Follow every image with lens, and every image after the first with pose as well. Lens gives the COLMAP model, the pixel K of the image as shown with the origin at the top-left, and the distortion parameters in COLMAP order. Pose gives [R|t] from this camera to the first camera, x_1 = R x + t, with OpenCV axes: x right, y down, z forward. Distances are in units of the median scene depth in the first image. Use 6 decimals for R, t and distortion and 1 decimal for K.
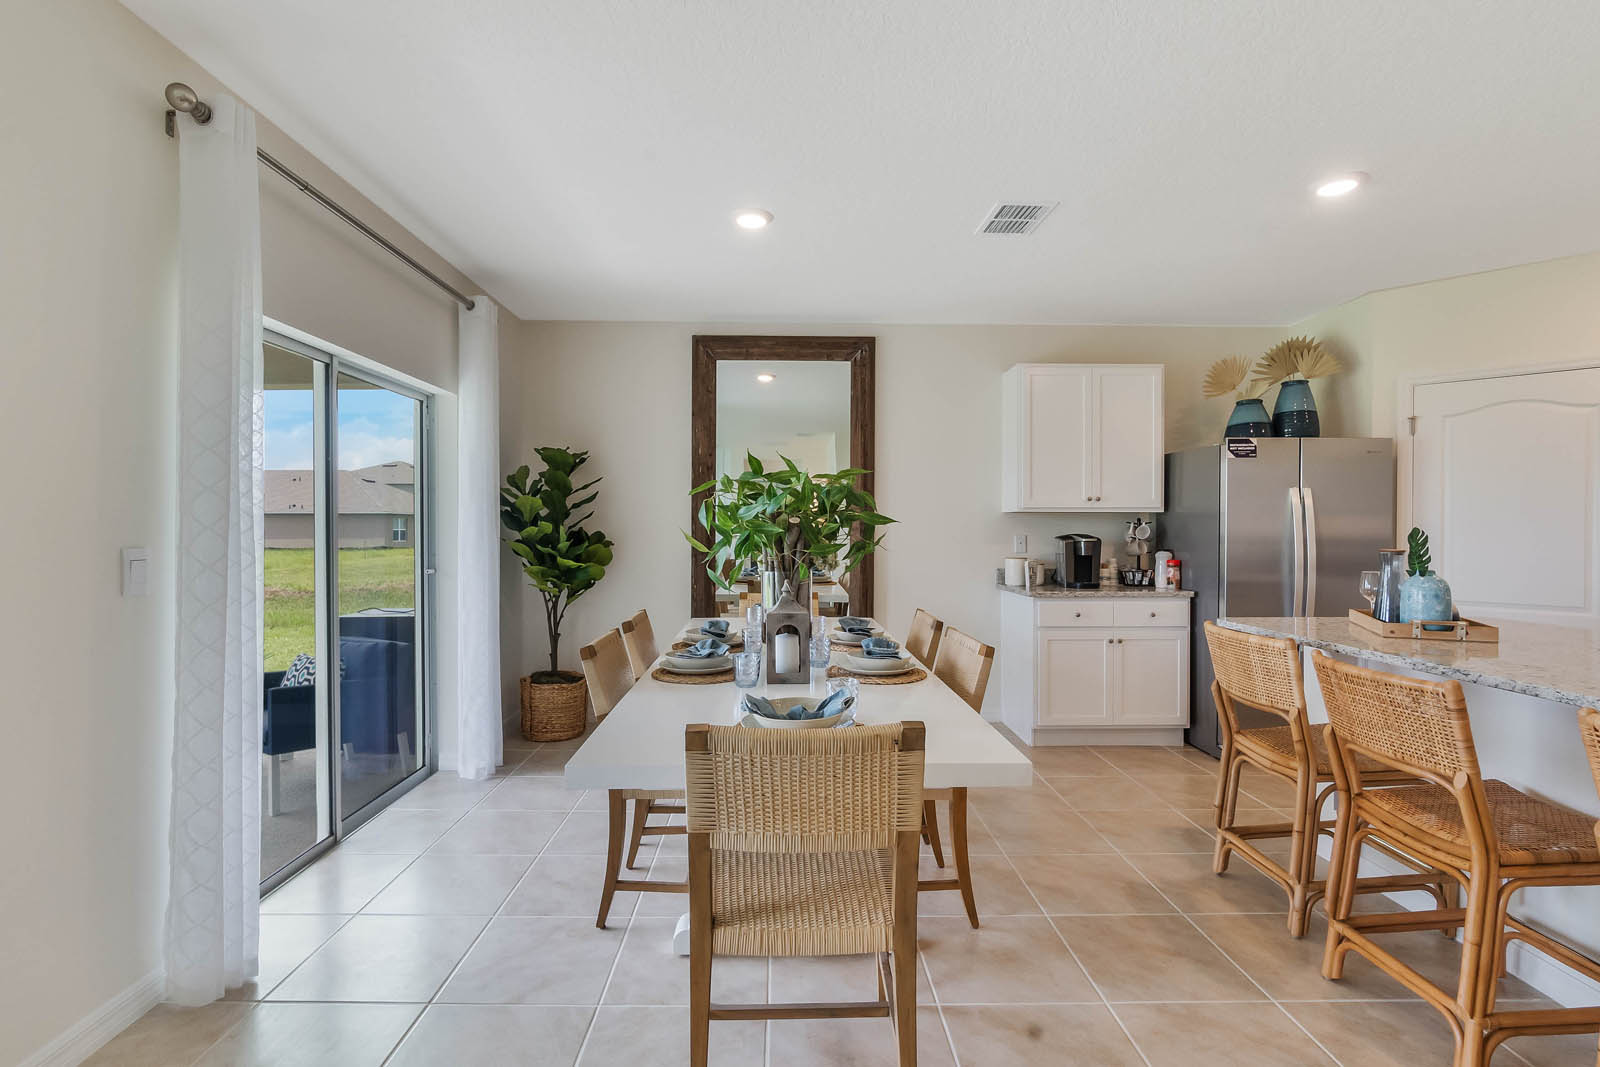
lens RADIAL K [[744.9, 0, 791.7], [0, 744.9, 537.8], [0, 0, 1]] dist [0.001604, 0.000892]
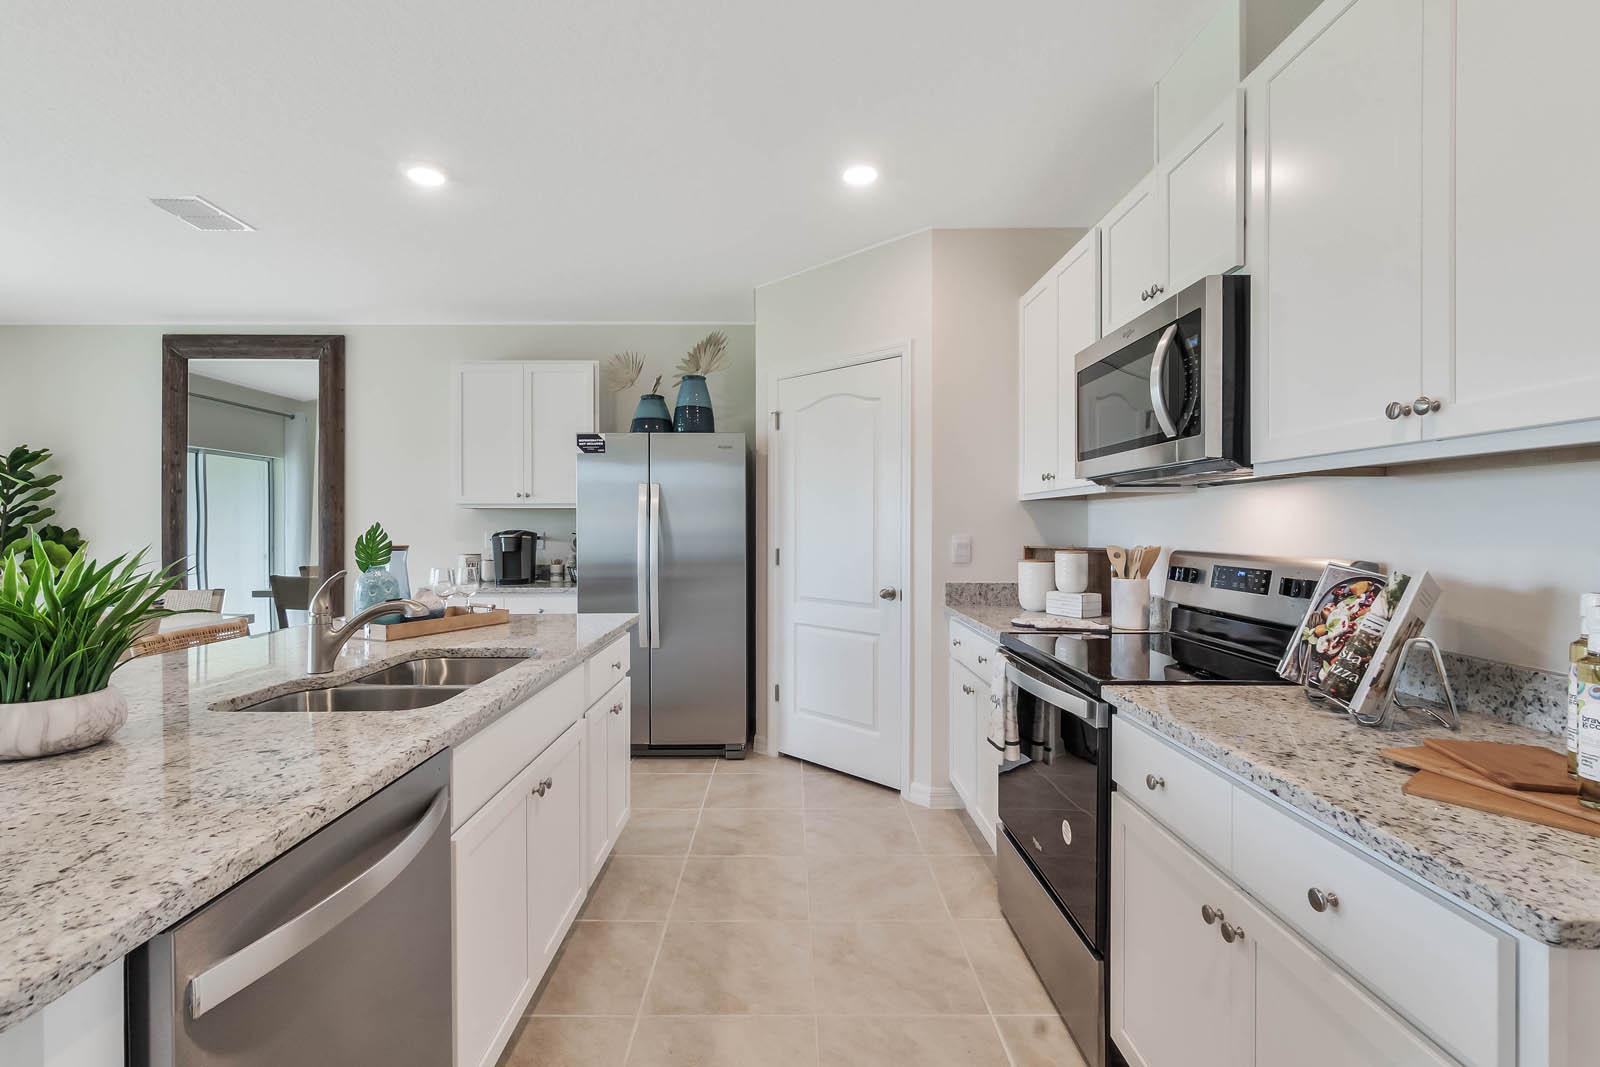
lens RADIAL K [[722.6, 0, 787.7], [0, 722.6, 524.0], [0, 0, 1]] dist [-0.004310, 0.000901]
pose [[0.999869, -0.000414, -0.016158, 0.812225], [0.000150, 0.999866, -0.016345, 0.002647], [0.016162, 0.016340, 0.999736, 0.040884]]
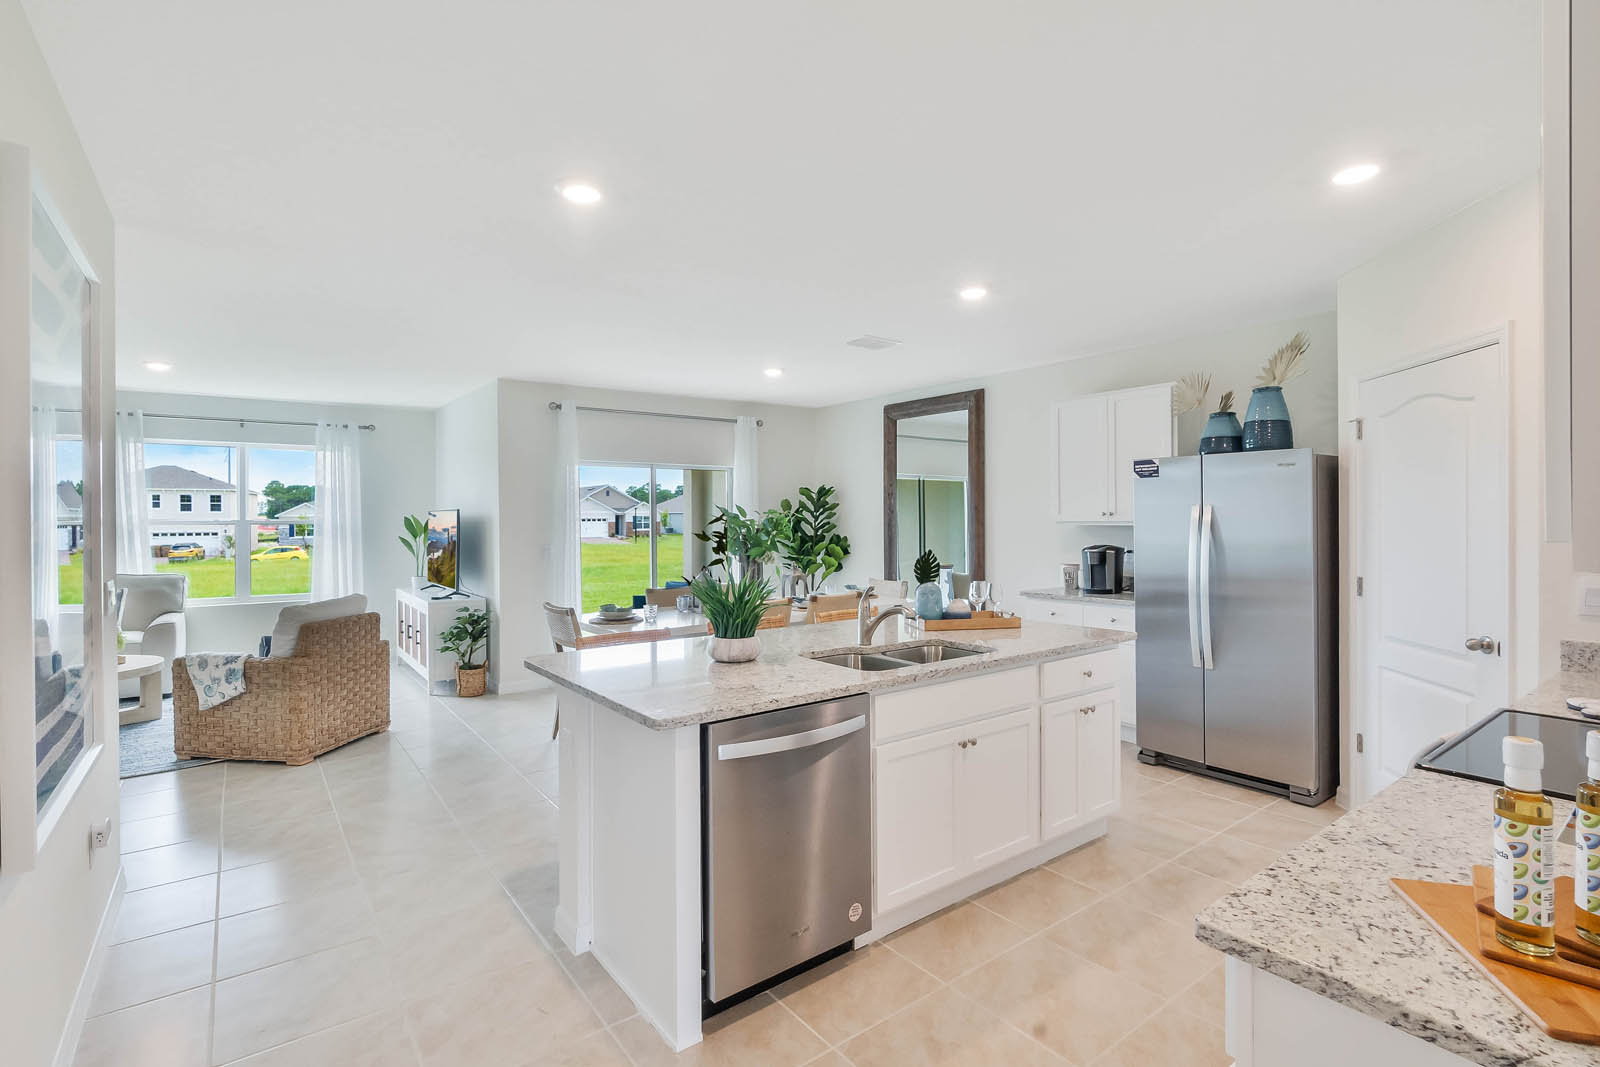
lens RADIAL K [[751.9, 0, 790.7], [0, 751.9, 514.5], [0, 0, 1]] dist [0.001247, -0.000042]
pose [[0.585178, -0.008041, -0.810865, 1.085277], [-0.005283, 0.999892, -0.013728, -0.034825], [0.810888, 0.012317, 0.585072, -0.036754]]
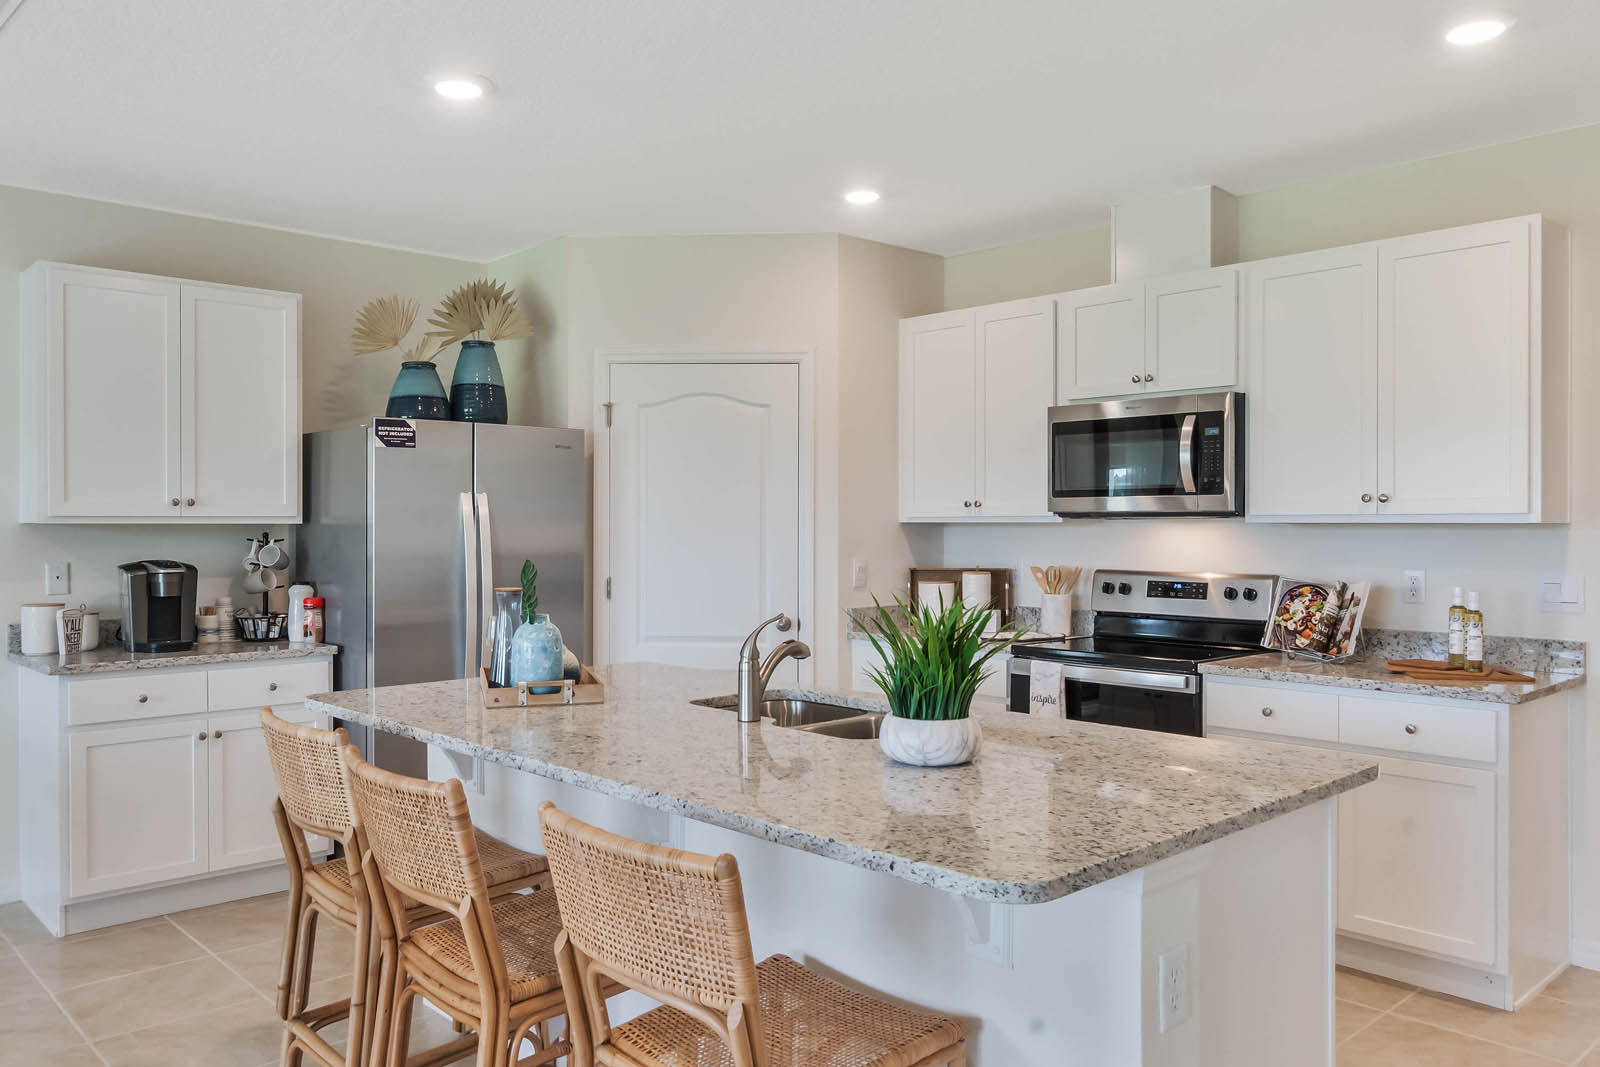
lens RADIAL K [[1203.6, 0, 795.2], [0, 1203.6, 530.0], [0, 0, 1]] dist [-0.000056, -0.008985]
pose [[0.740798, -0.004148, 0.671715, 0.123346], [0.009640, 0.999944, -0.004457, -0.021343], [-0.671658, 0.009777, 0.740797, -0.058573]]
